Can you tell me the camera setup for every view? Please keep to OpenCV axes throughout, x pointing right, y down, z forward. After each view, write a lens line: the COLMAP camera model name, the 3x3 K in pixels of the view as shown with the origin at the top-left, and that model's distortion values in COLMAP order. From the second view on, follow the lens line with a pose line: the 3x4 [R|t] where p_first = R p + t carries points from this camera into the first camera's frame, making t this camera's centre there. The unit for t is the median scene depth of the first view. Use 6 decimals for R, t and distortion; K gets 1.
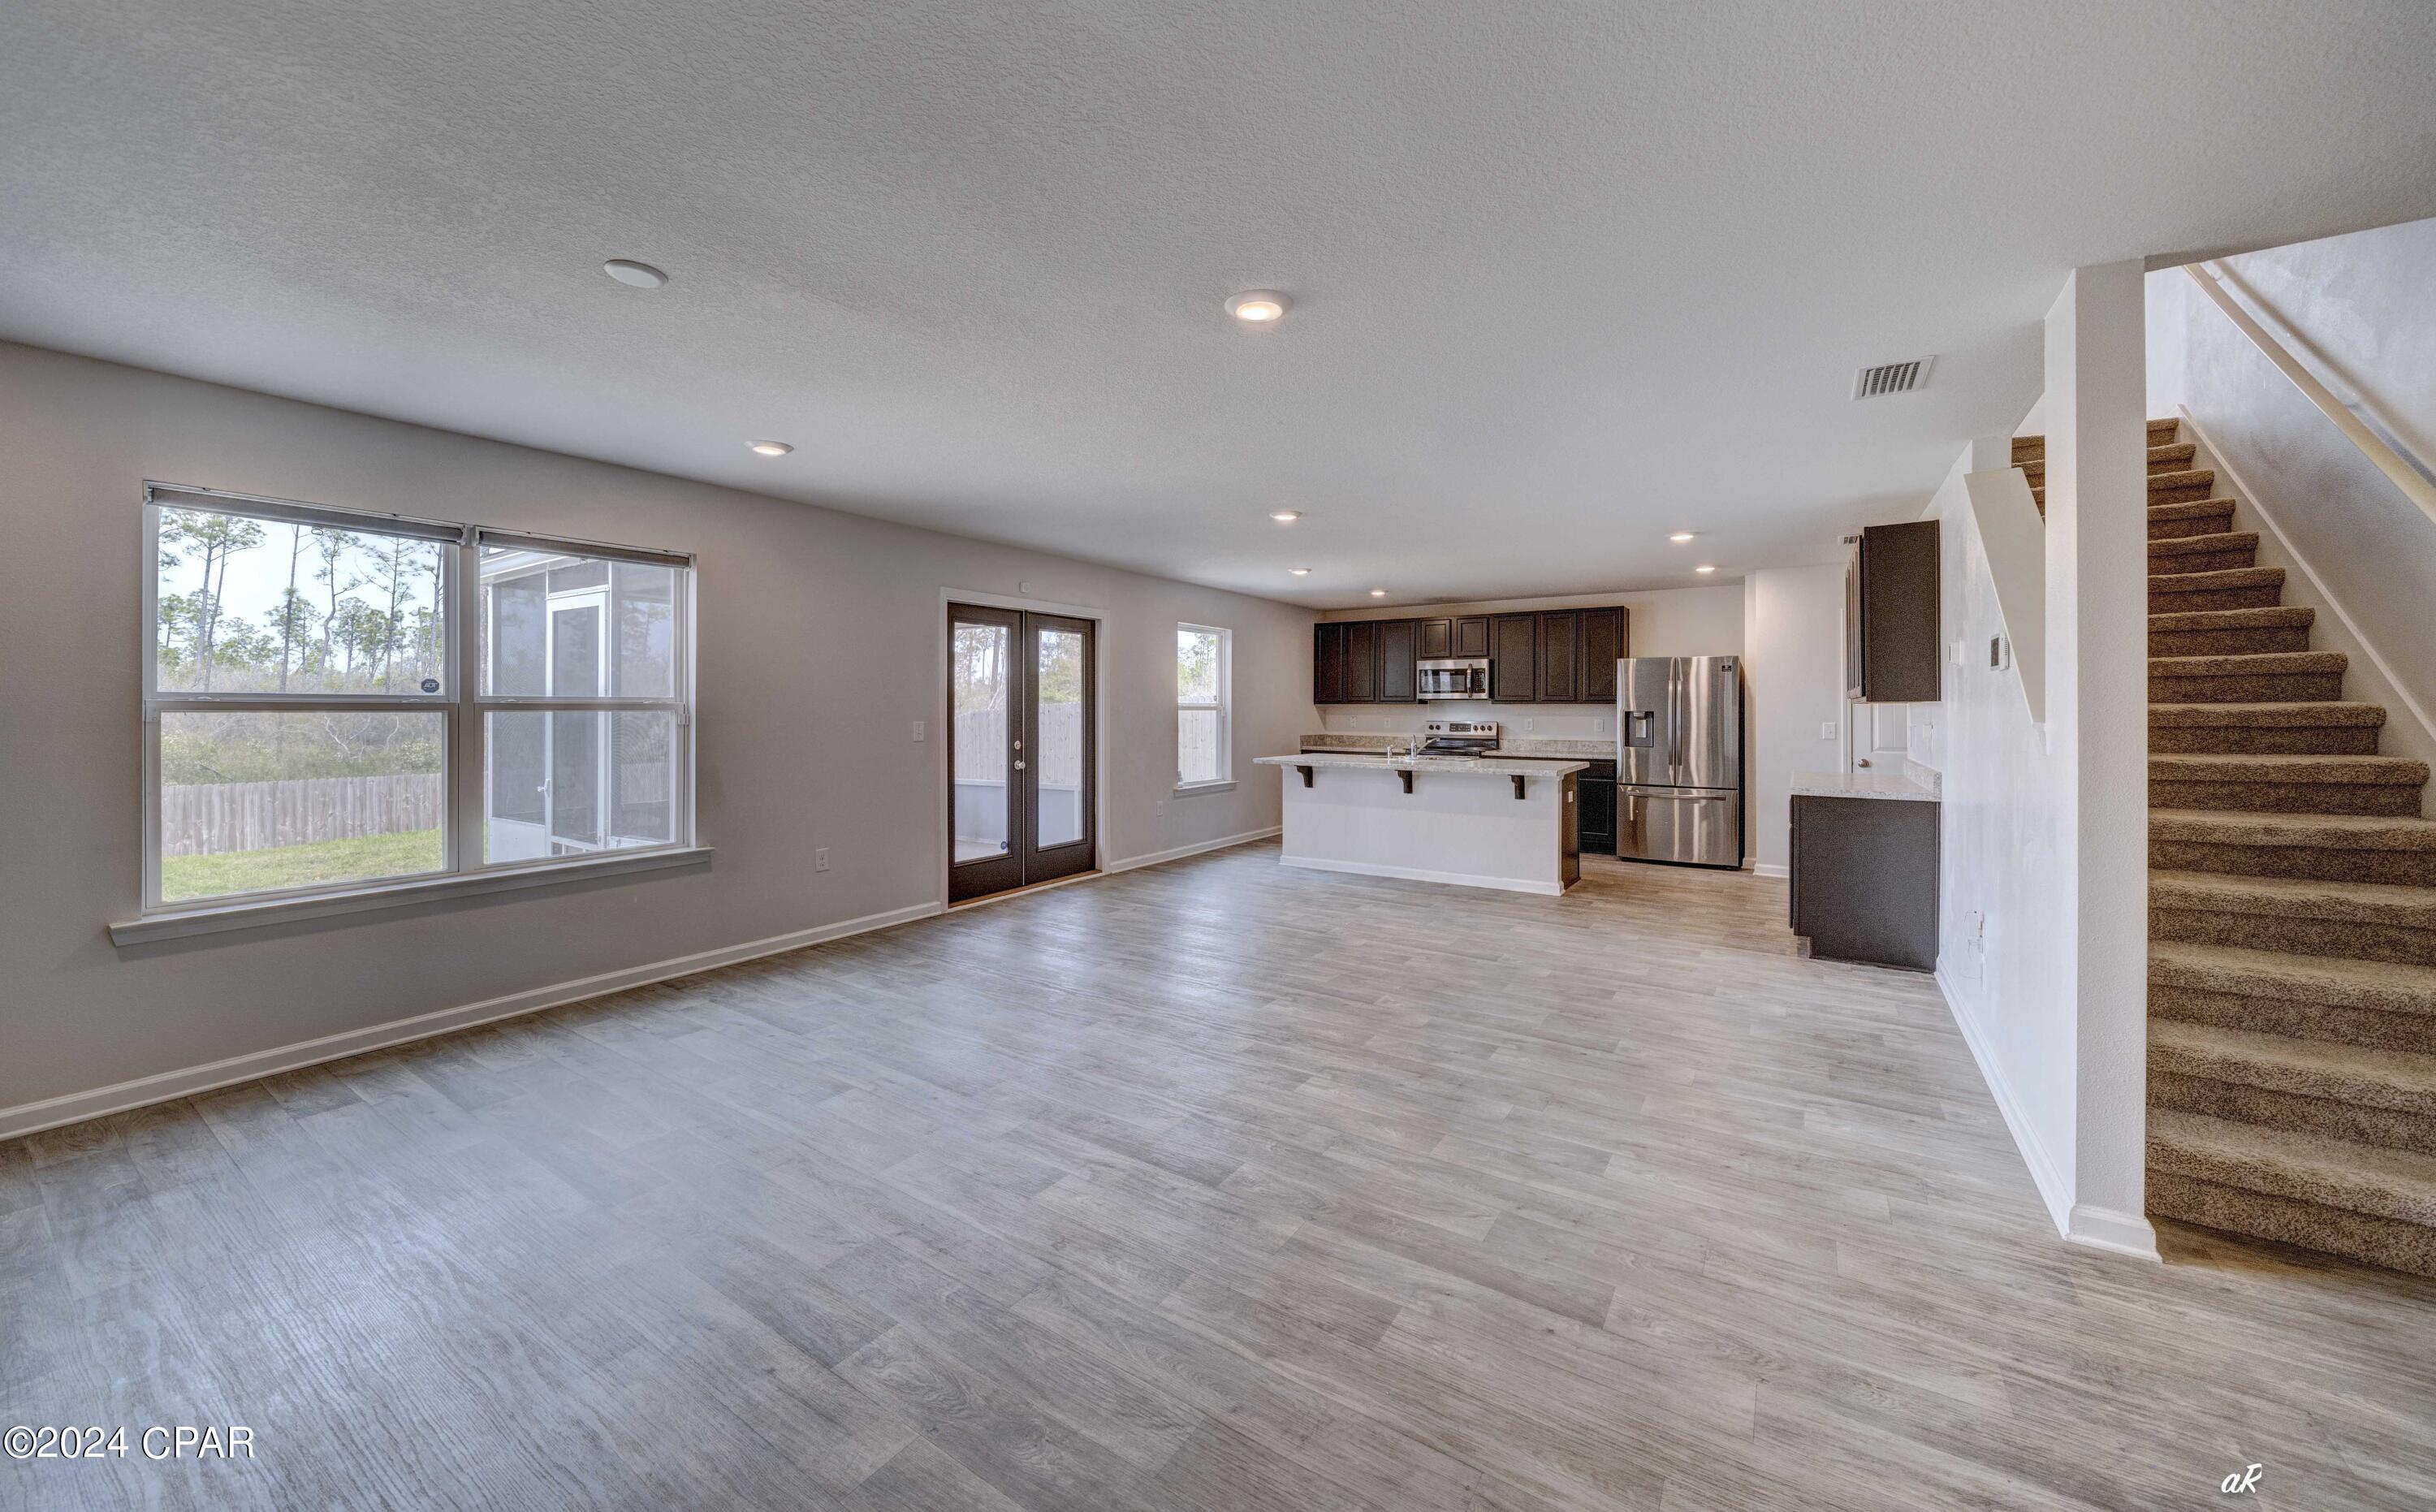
lens RADIAL K [[888.4, 0, 1194.6], [0, 888.4, 722.2], [0, 0, 1]] dist [-0.002220, -0.000235]
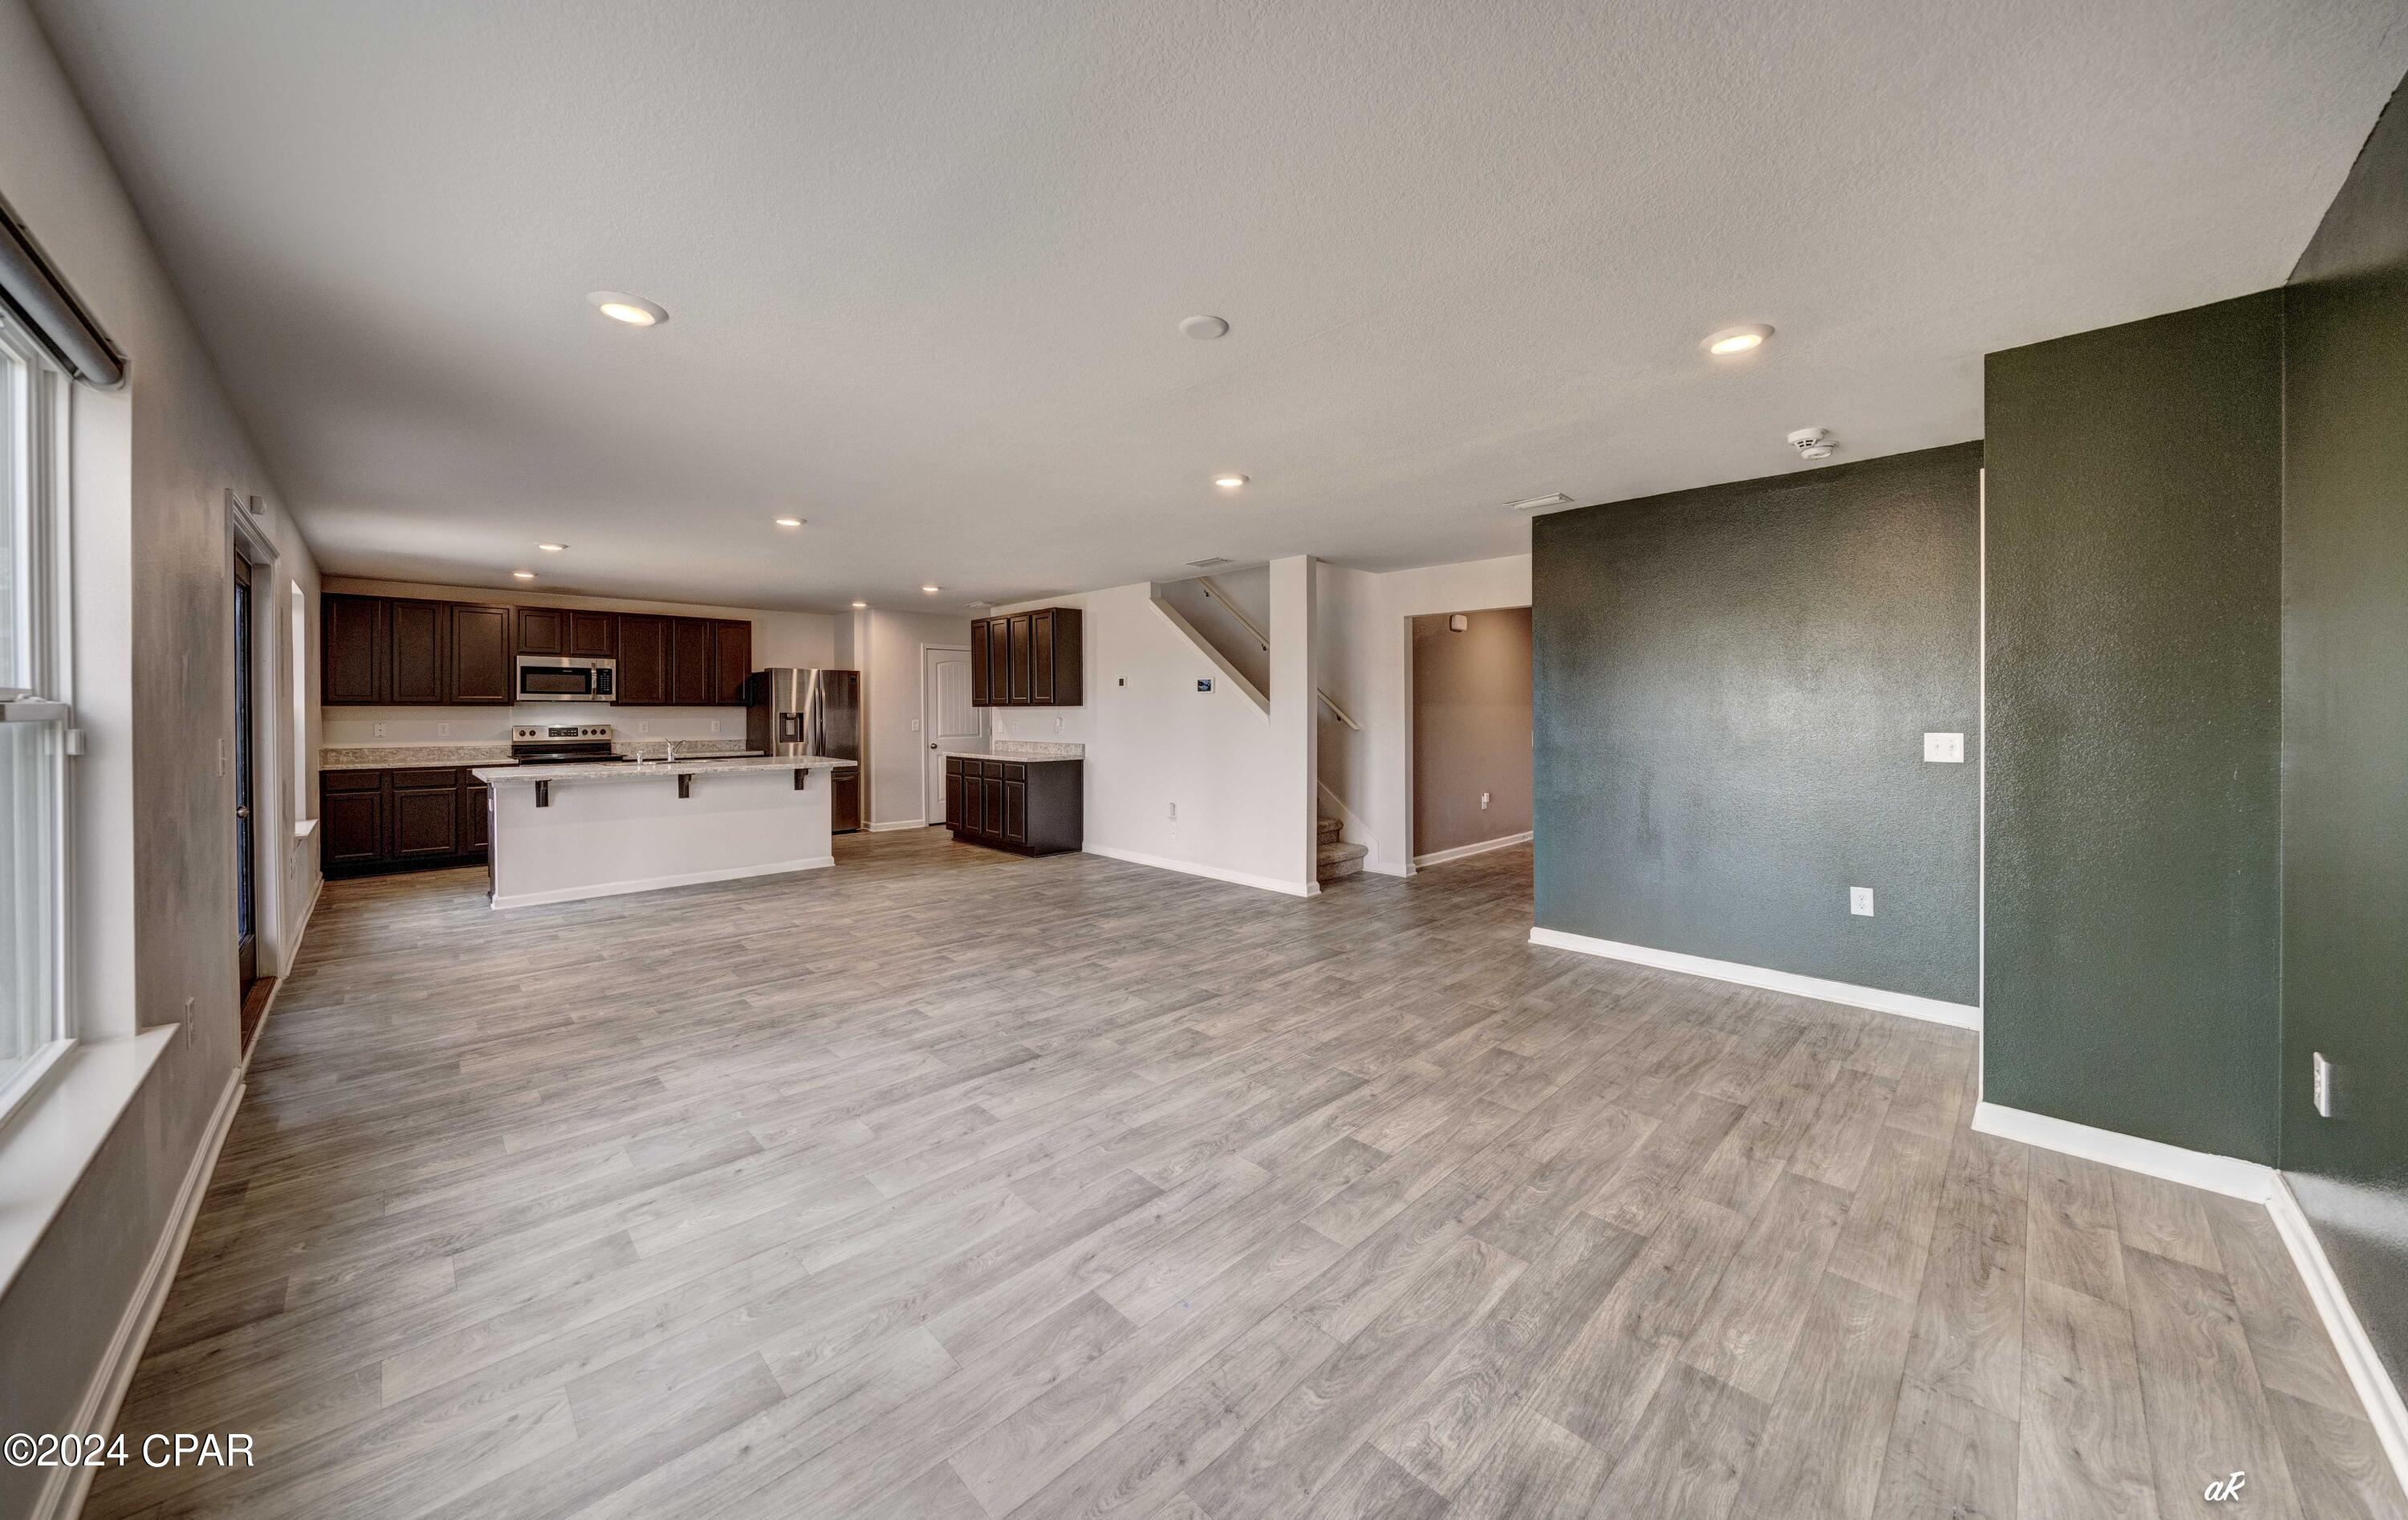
lens RADIAL K [[836.8, 0, 1204.7], [0, 836.8, 712.2], [0, 0, 1]] dist [-0.001788, -0.000107]
pose [[0.190678, -0.004138, 0.981644, -1.064897], [0.016956, 0.999856, 0.000921, -0.010613], [-0.981506, 0.016469, 0.190721, 0.496769]]
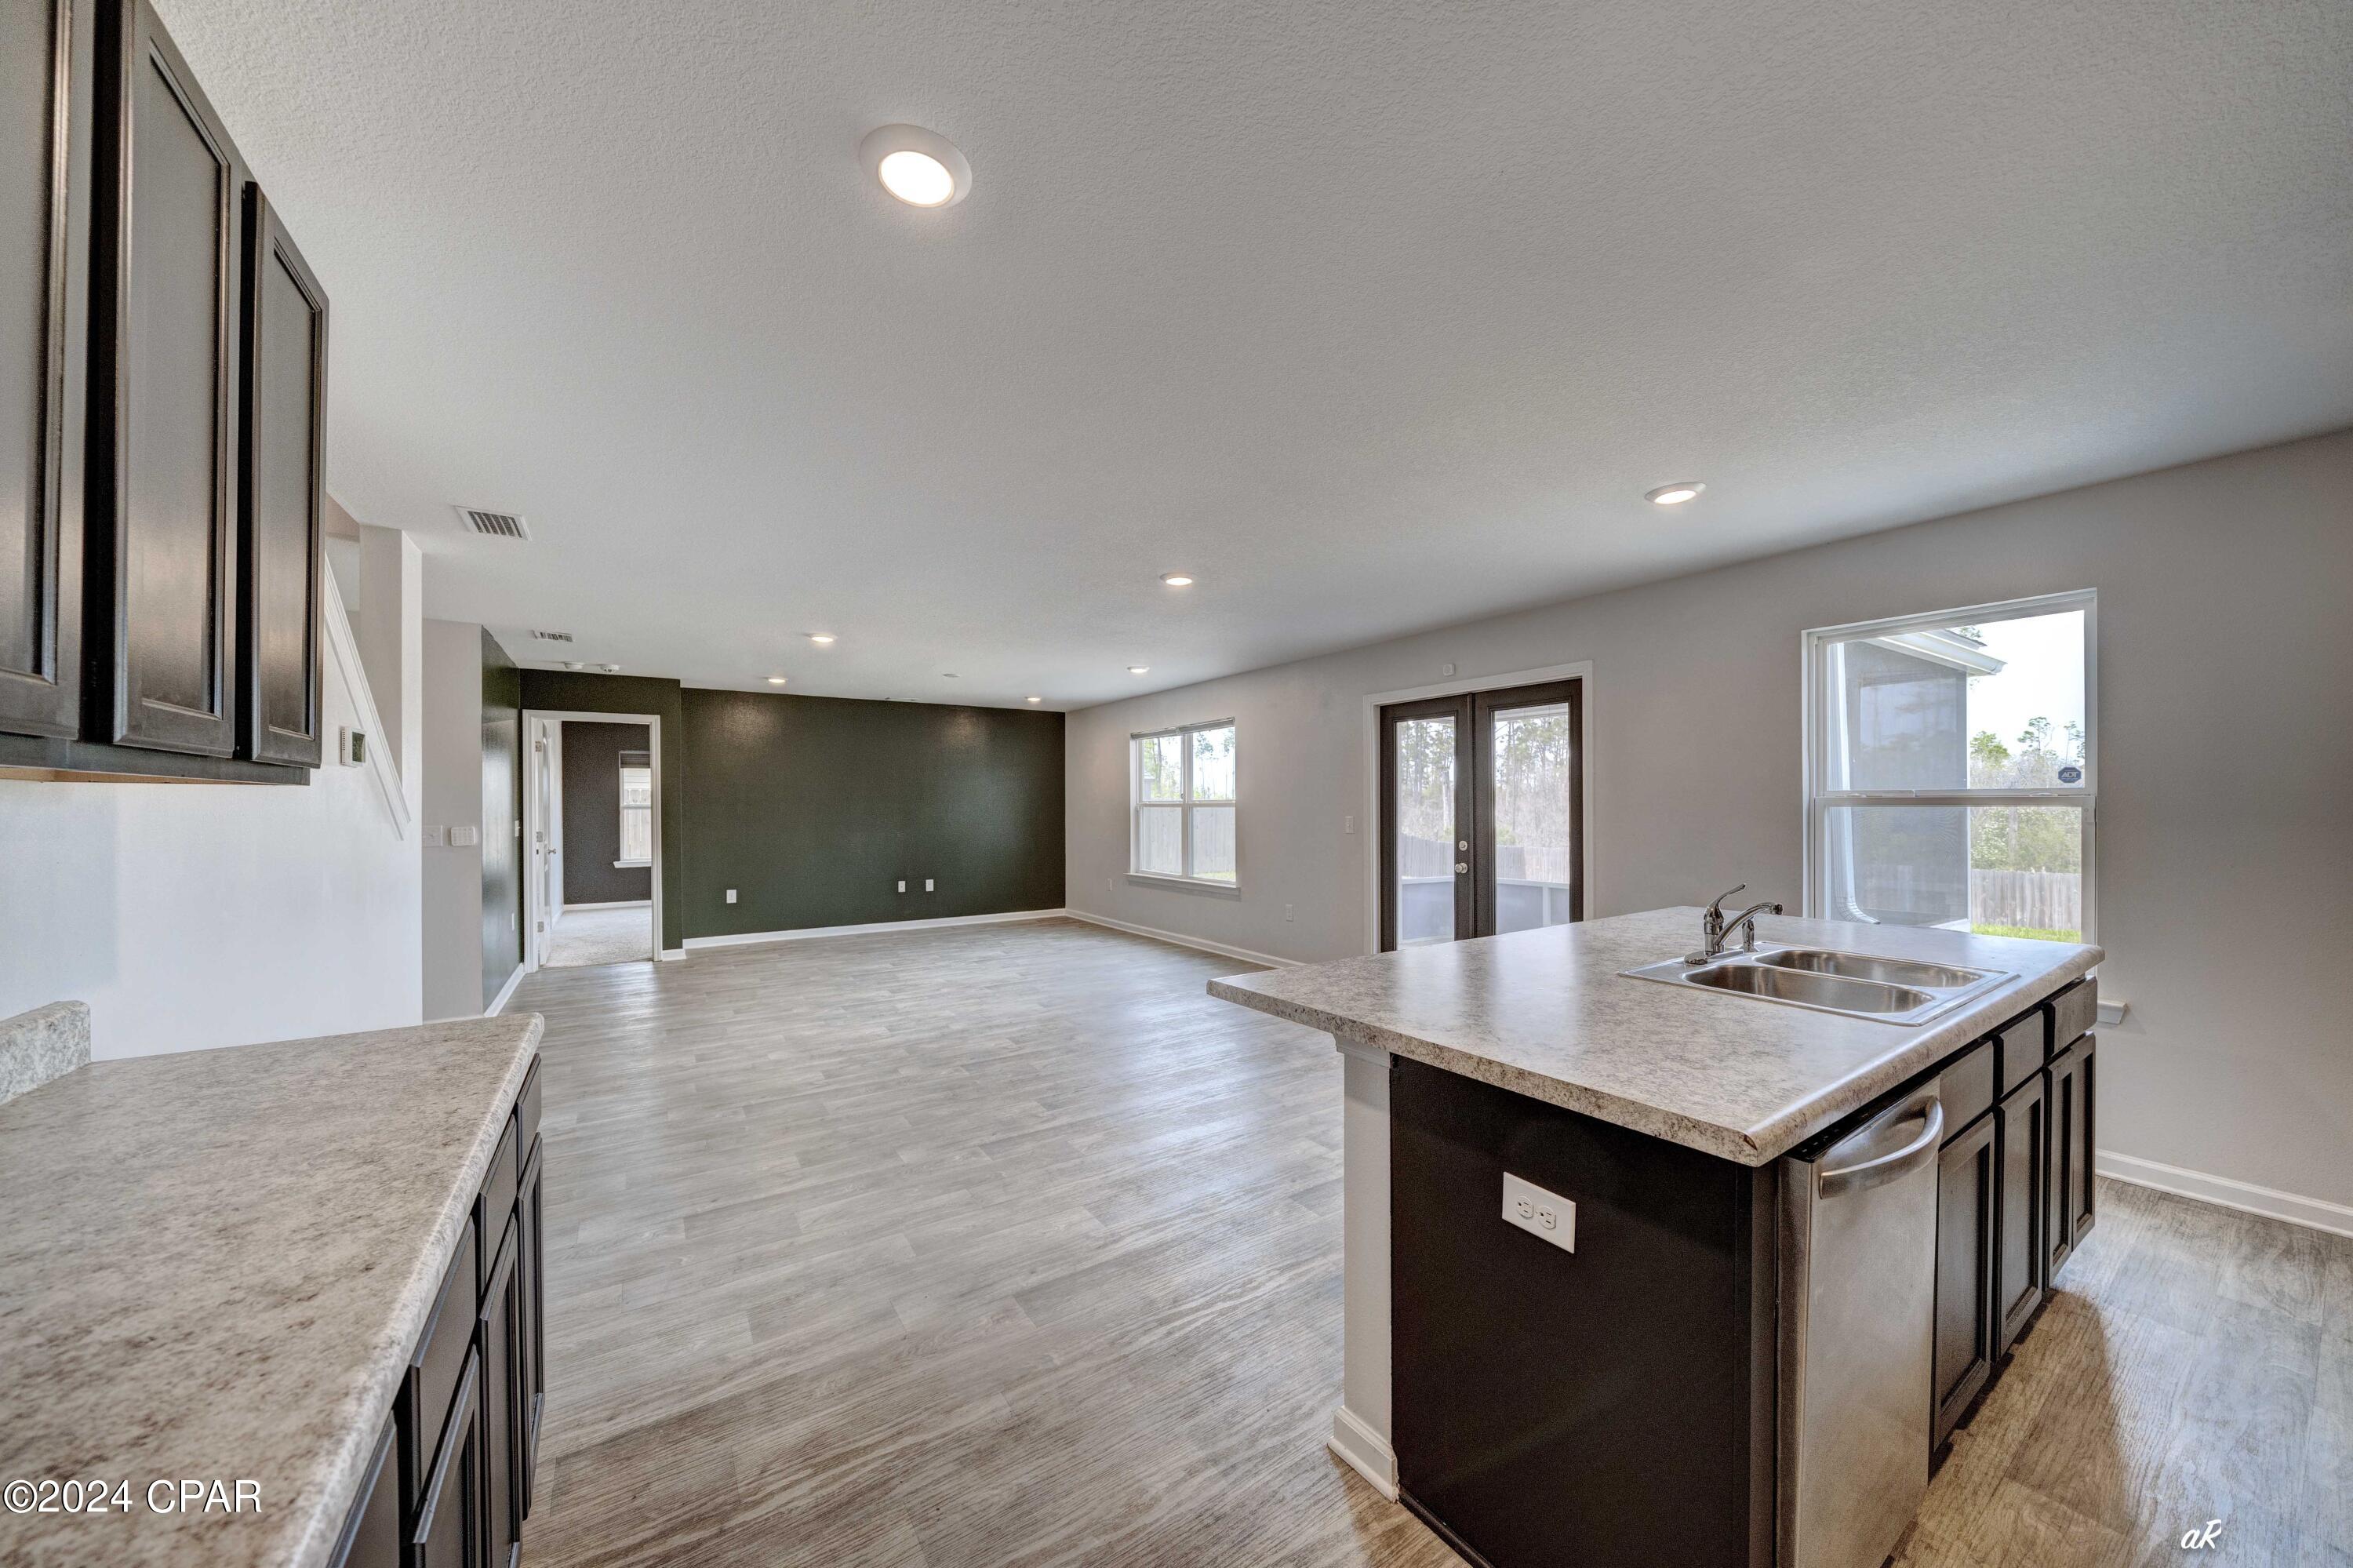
lens RADIAL K [[805.4, 0, 1163.6], [0, 805.4, 804.7], [0, 0, 1]] dist [-0.000836, -0.000066]
pose [[-0.383282, -0.001522, -0.923630, 1.172086], [-0.010976, 0.999936, 0.002907, -0.024900], [0.923566, 0.011252, -0.383274, 1.818588]]
